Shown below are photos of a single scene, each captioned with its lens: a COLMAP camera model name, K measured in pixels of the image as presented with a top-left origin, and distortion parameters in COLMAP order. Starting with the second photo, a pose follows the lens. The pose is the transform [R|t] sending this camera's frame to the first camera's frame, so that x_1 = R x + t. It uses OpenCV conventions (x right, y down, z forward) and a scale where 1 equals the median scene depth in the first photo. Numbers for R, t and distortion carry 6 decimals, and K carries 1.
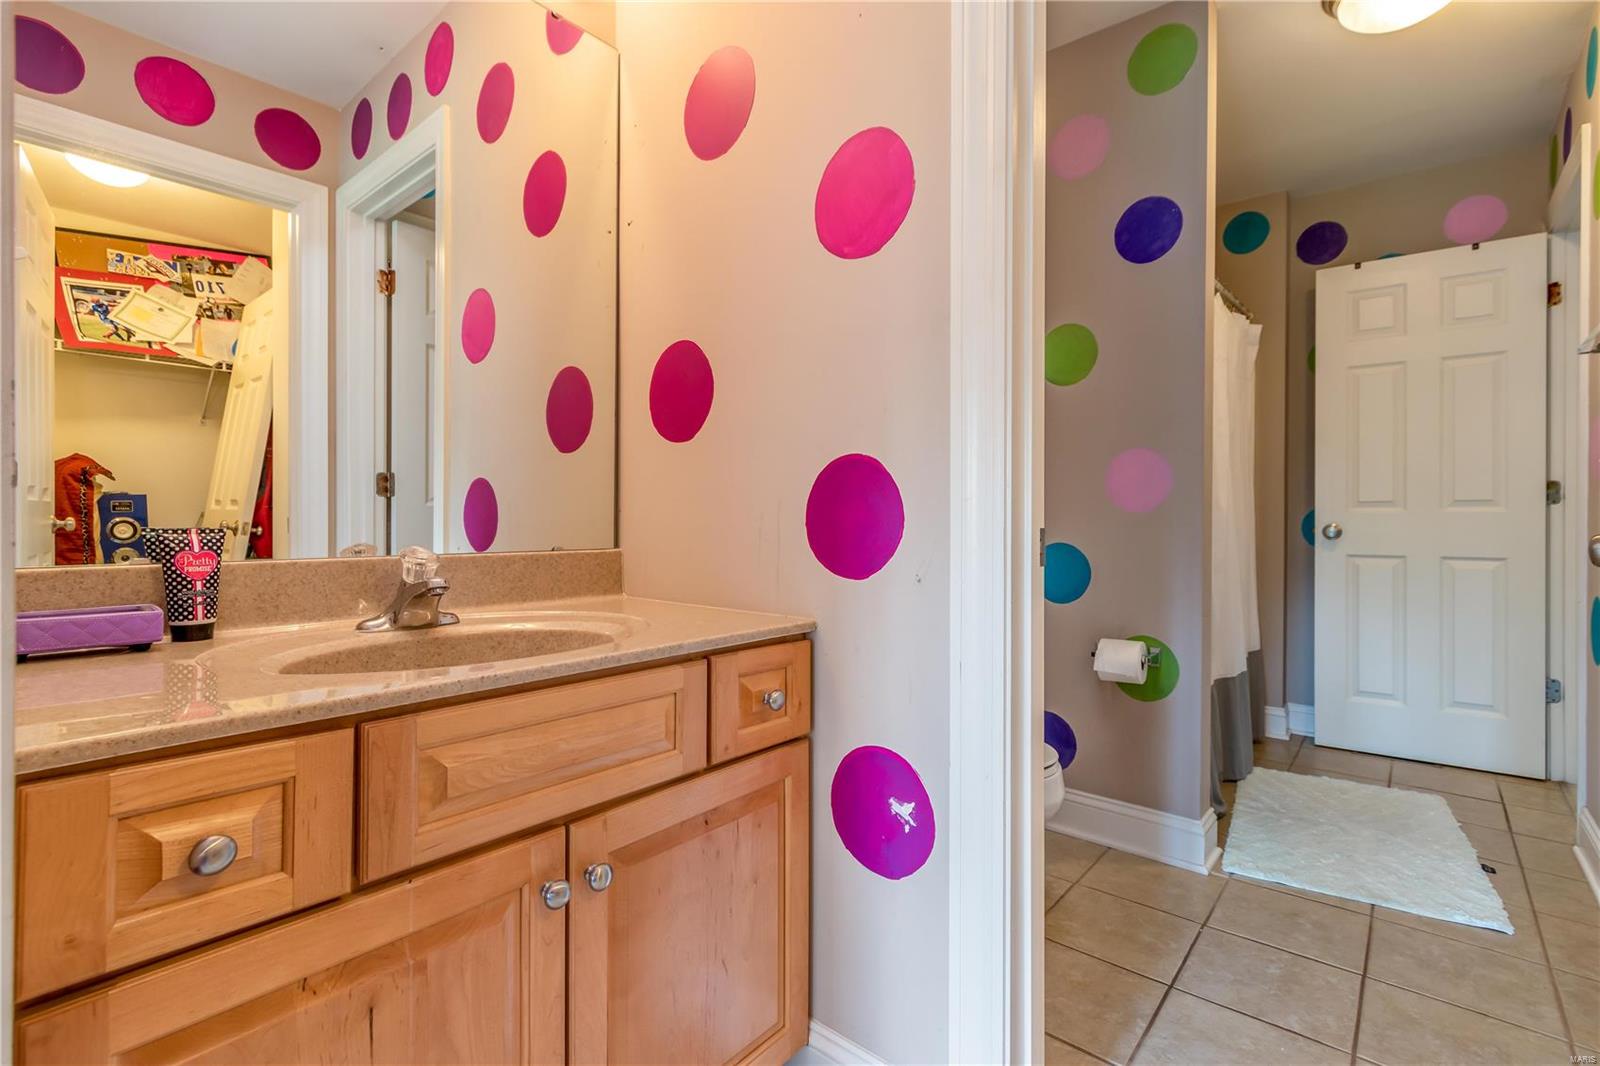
lens RADIAL K [[744.2, 0, 798.9], [0, 744.2, 528.8], [0, 0, 1]] dist [-0.000899, 0.000244]
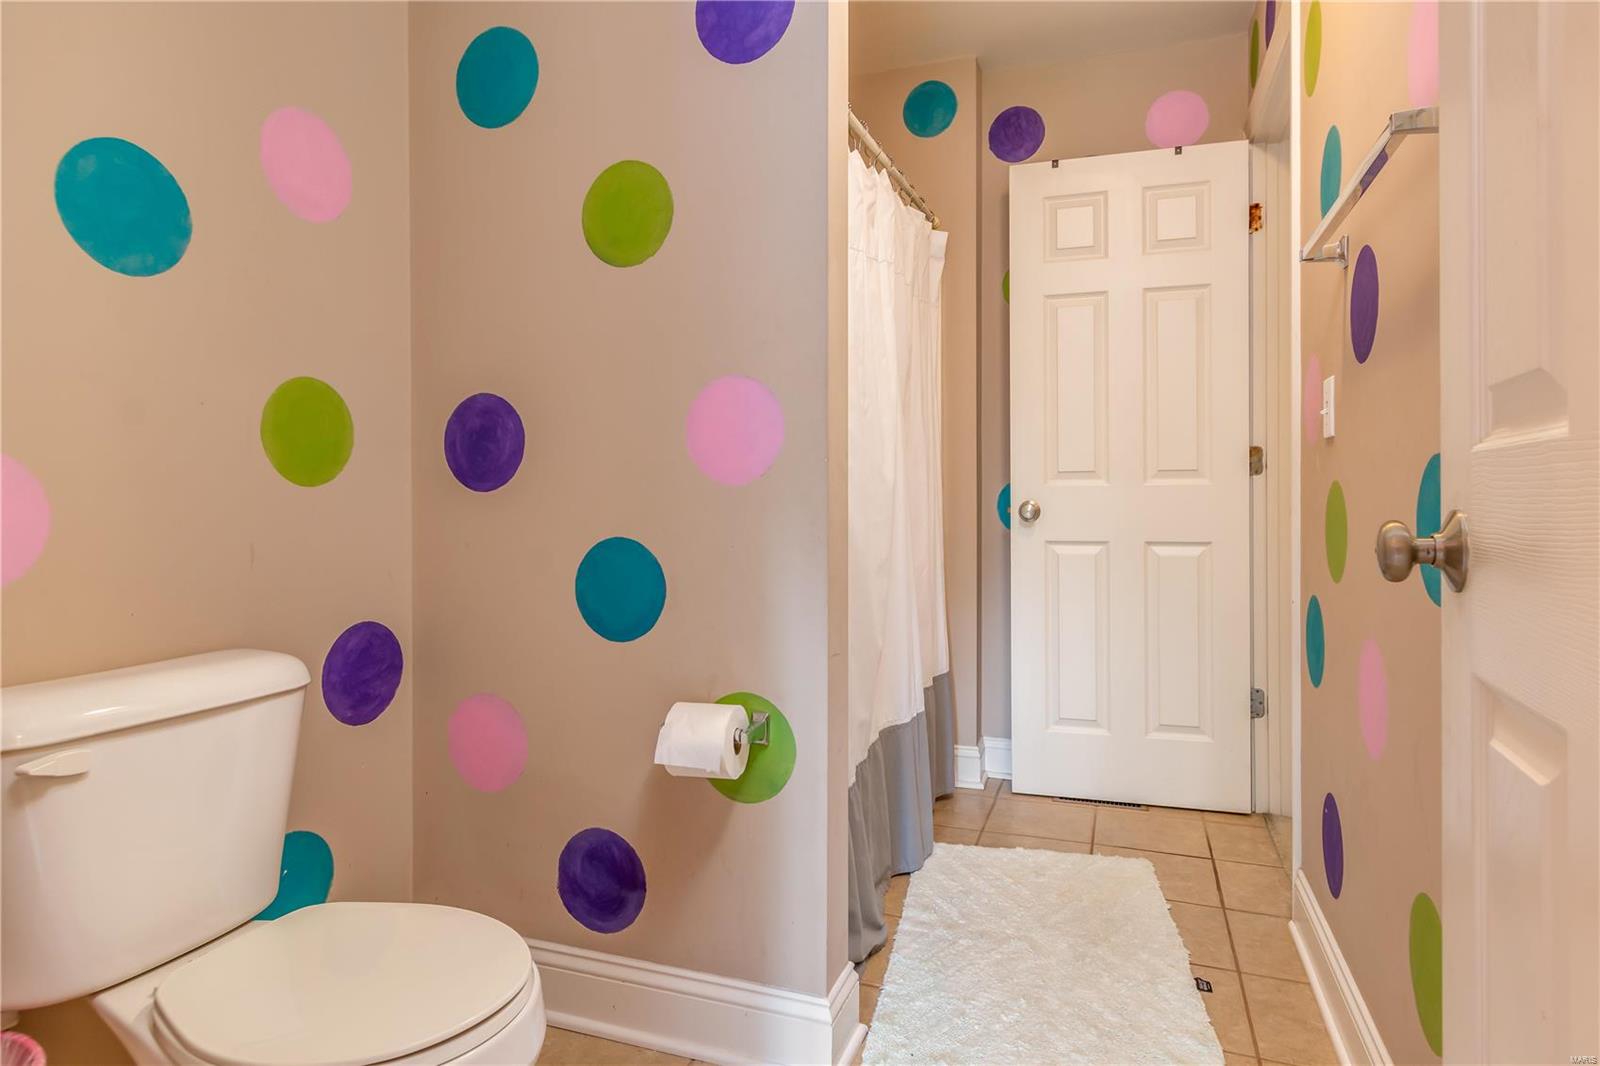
lens RADIAL K [[927.2, 0, 797.9], [0, 927.2, 523.7], [0, 0, 1]] dist [0.002697, -0.005302]
pose [[0.936874, -0.016950, 0.349256, 0.185497], [0.011685, 0.999784, 0.017176, -0.002626], [-0.349471, -0.012011, 0.936870, 0.220003]]
